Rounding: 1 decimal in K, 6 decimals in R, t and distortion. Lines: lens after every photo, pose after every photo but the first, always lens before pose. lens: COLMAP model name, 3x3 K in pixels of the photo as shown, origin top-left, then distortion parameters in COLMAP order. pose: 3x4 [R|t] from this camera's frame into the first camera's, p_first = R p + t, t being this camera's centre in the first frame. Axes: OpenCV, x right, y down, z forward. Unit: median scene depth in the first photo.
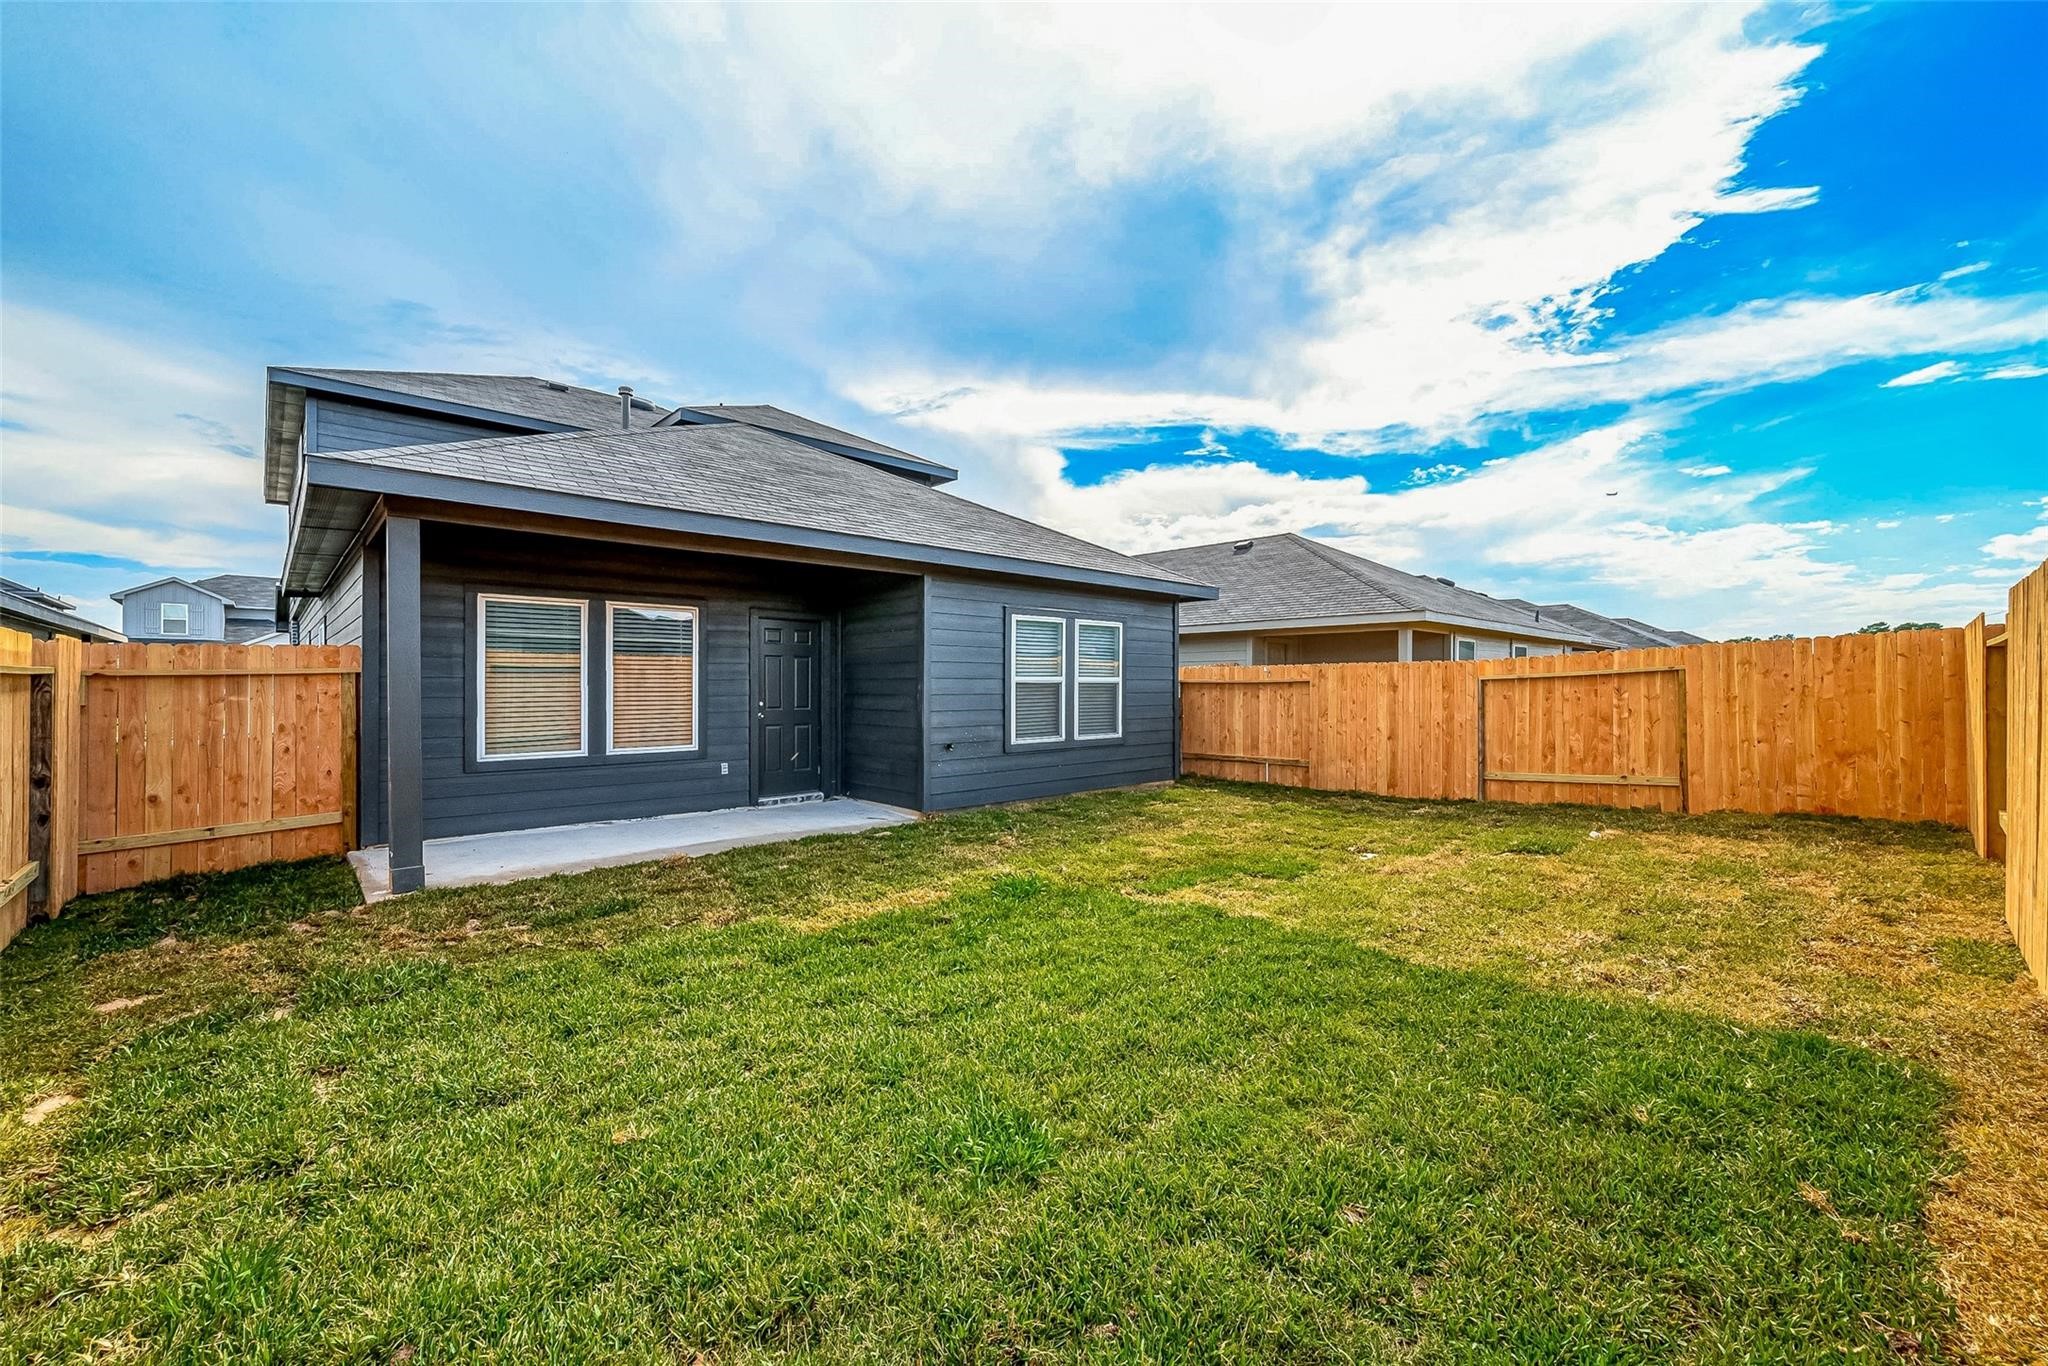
lens RADIAL K [[827.5, 0, 1013.9], [0, 827.5, 678.7], [0, 0, 1]] dist [0.002096, 0.001054]
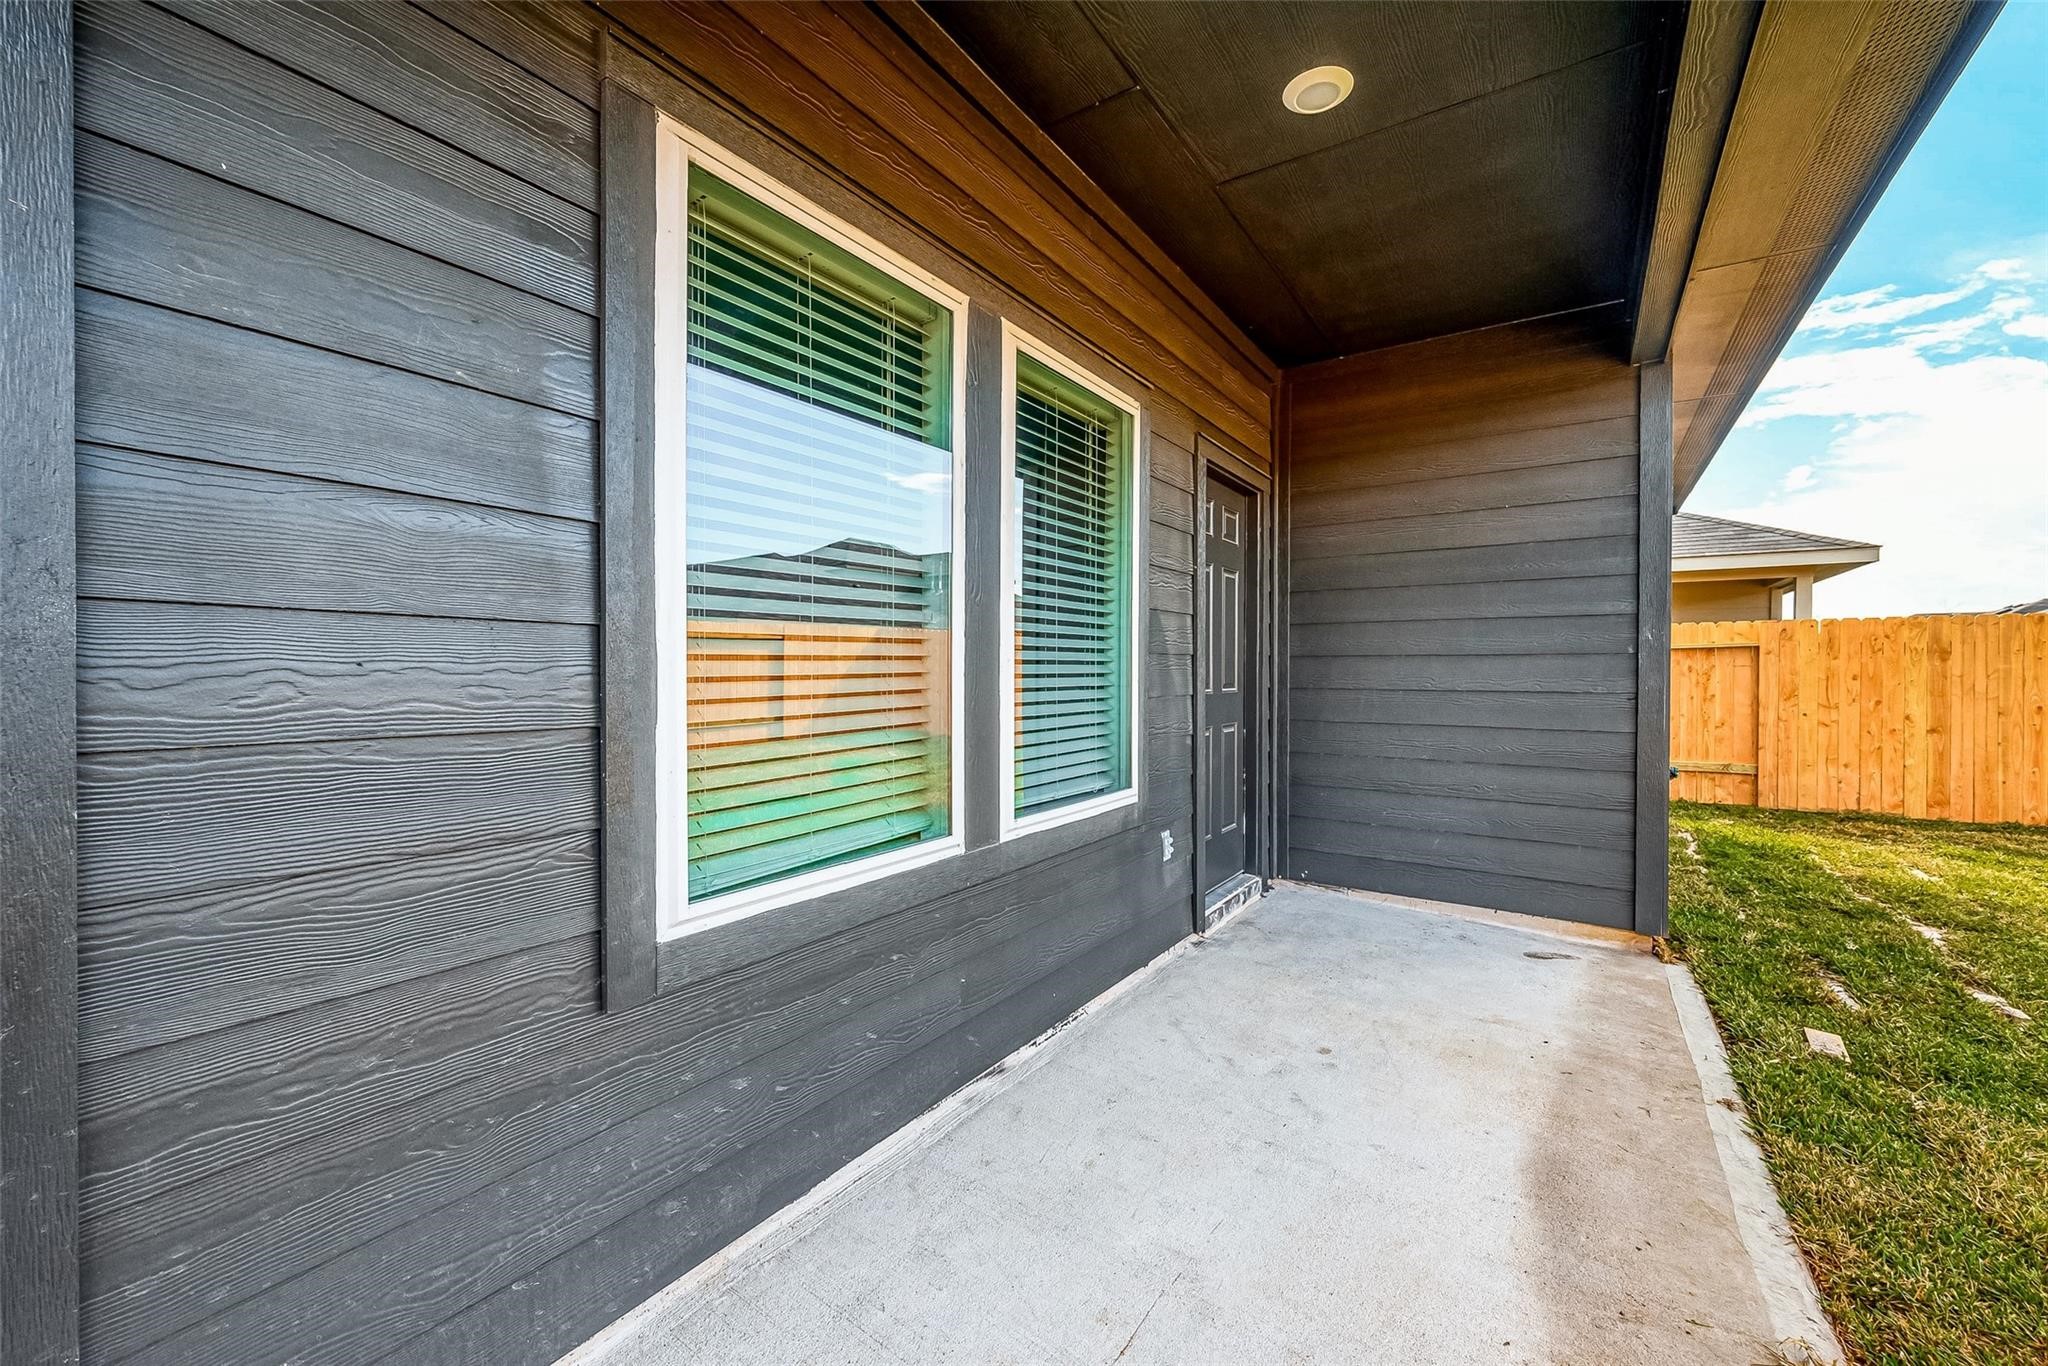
lens RADIAL K [[827.5, 0, 1008.3], [0, 827.5, 675.2], [0, 0, 1]] dist [0.002096, 0.001054]
pose [[0.970513, 0.001470, 0.241043, -0.492146], [-0.005147, 0.999880, 0.014626, 0.024574], [-0.240993, -0.015435, 0.970404, 0.628759]]
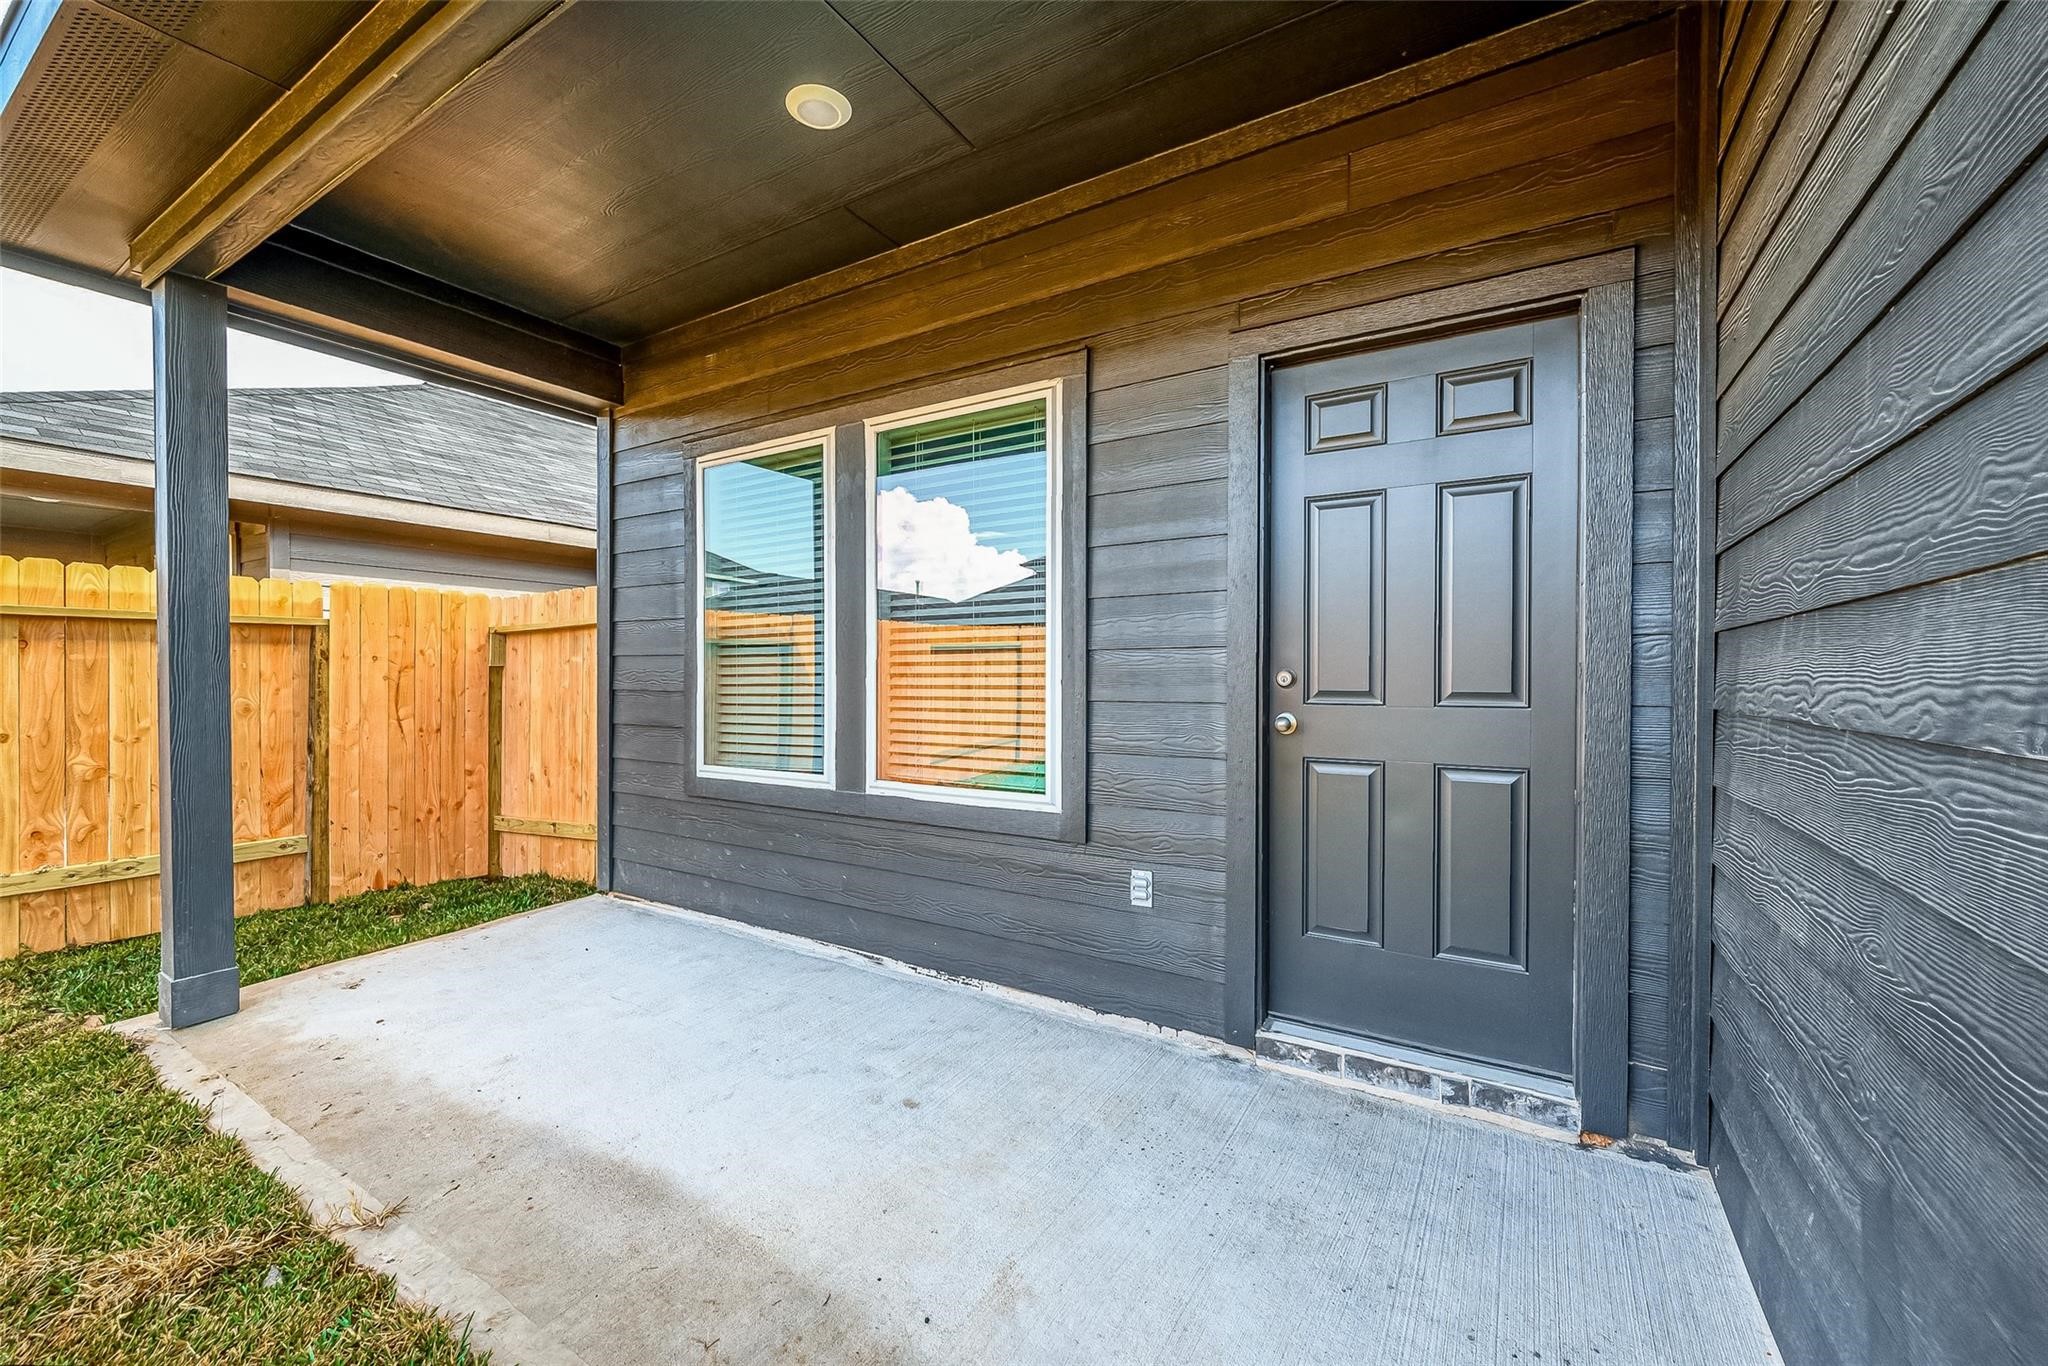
lens RADIAL K [[827.5, 0, 1003.4], [0, 827.5, 682.0], [0, 0, 1]] dist [0.002096, 0.001054]
pose [[0.269276, 0.006797, -0.963039, -0.068698], [0.005532, 0.999948, 0.008604, 0.029048], [0.963047, -0.007645, 0.269224, 0.839597]]
